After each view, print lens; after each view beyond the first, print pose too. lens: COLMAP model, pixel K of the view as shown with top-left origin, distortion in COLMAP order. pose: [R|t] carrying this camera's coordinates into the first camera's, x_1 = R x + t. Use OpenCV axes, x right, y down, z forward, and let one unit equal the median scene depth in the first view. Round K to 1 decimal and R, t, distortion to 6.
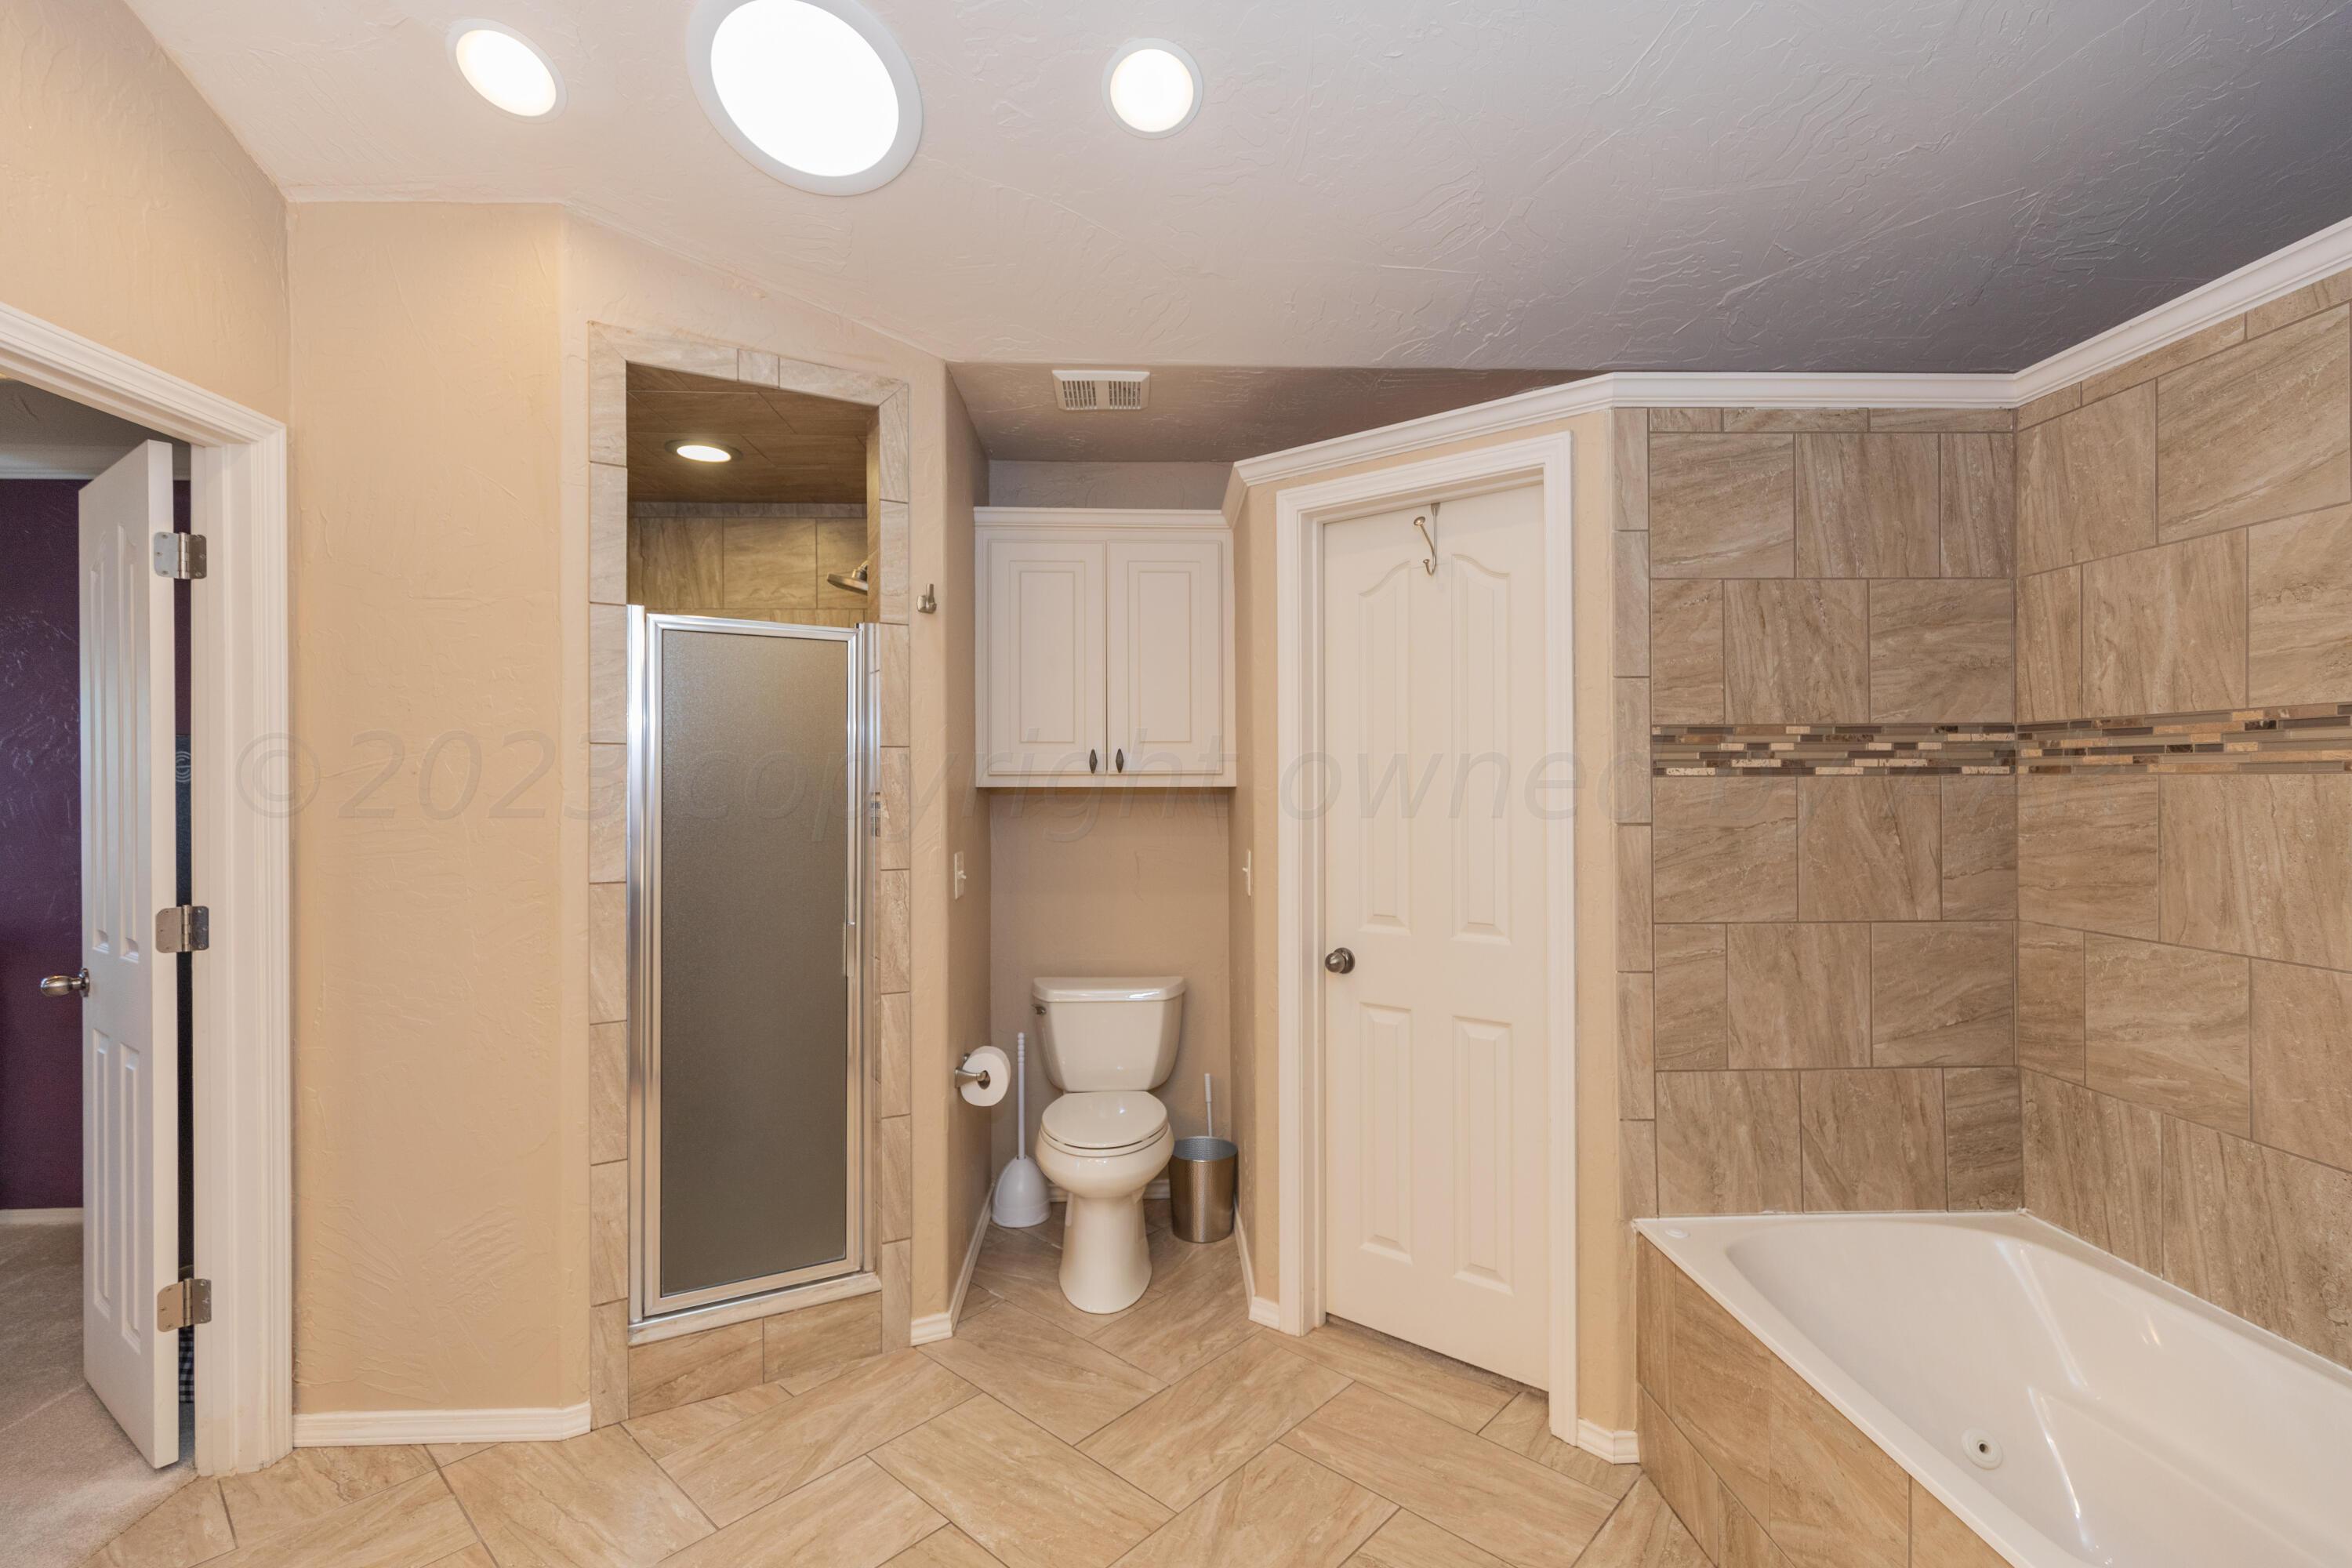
lens RADIAL K [[1044.6, 0, 1178.4], [0, 1044.6, 788.6], [0, 0, 1]] dist [0.006424, -0.001309]
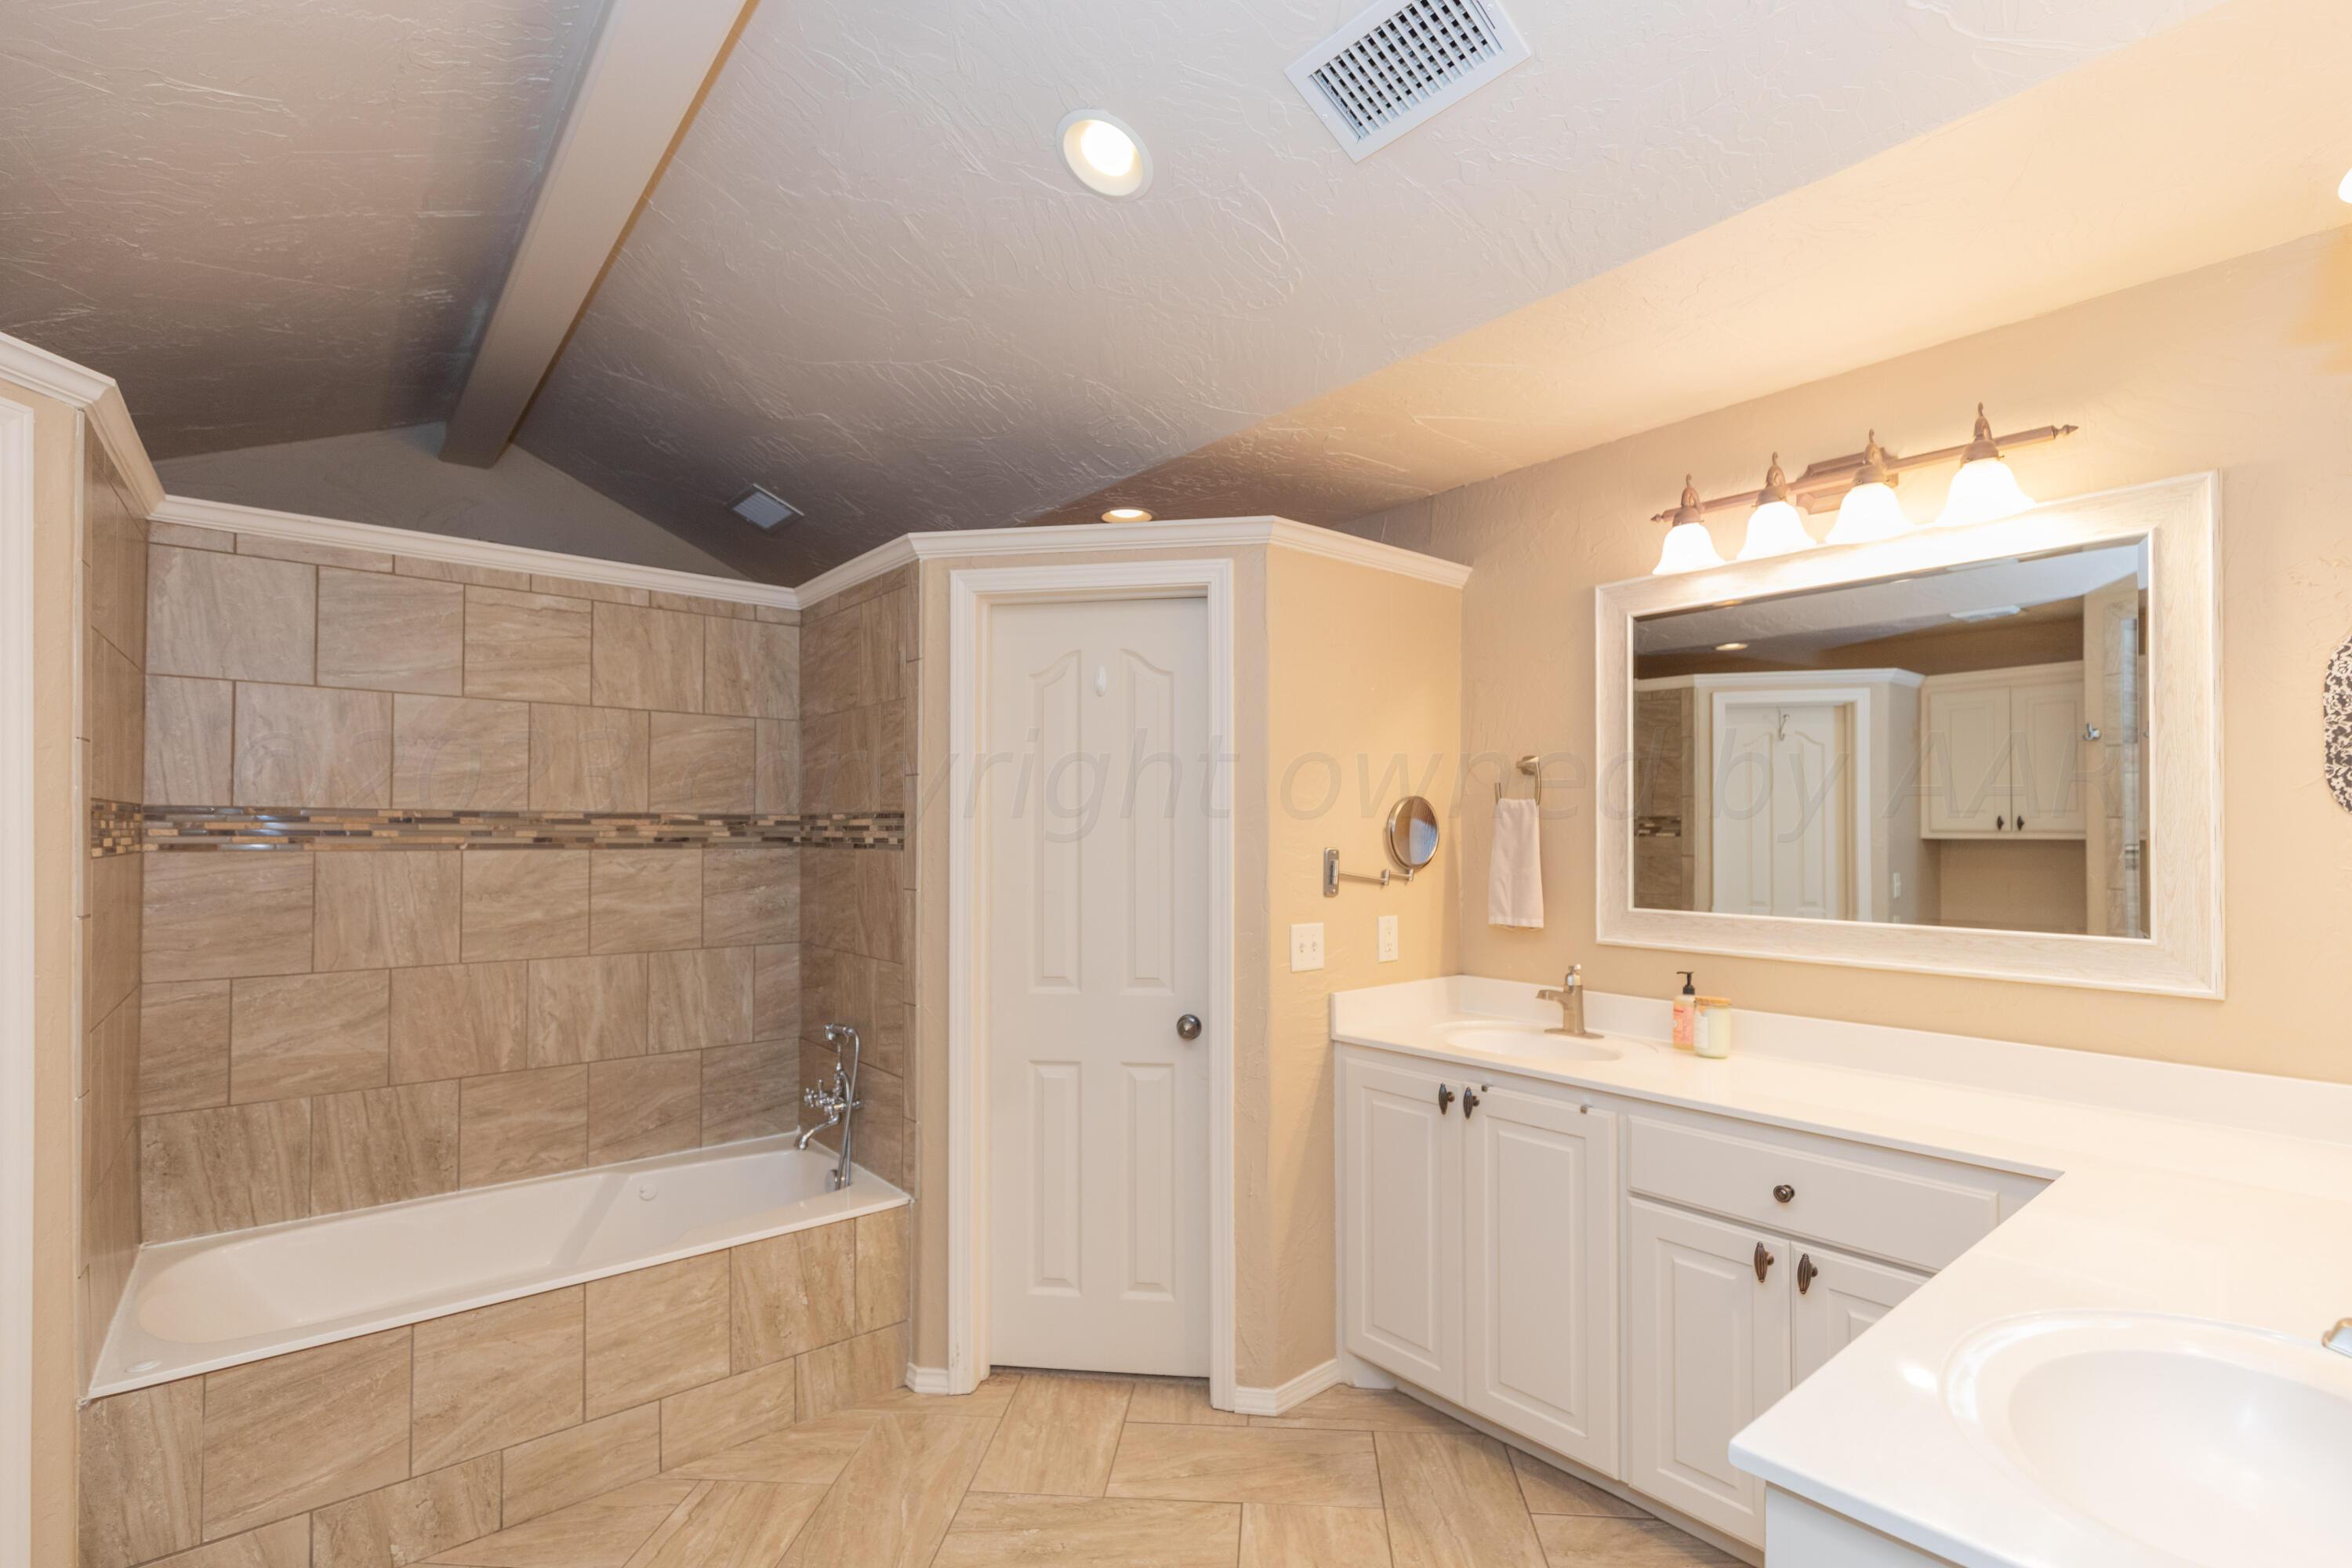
lens RADIAL K [[1044.6, 0, 1173.6], [0, 1044.6, 806.3], [0, 0, 1]] dist [0.006424, -0.001309]
pose [[-0.593970, 0.012841, 0.804385, -0.852364], [-0.002091, 0.999845, -0.017506, -0.051130], [-0.804485, -0.012080, -0.593851, 0.912366]]
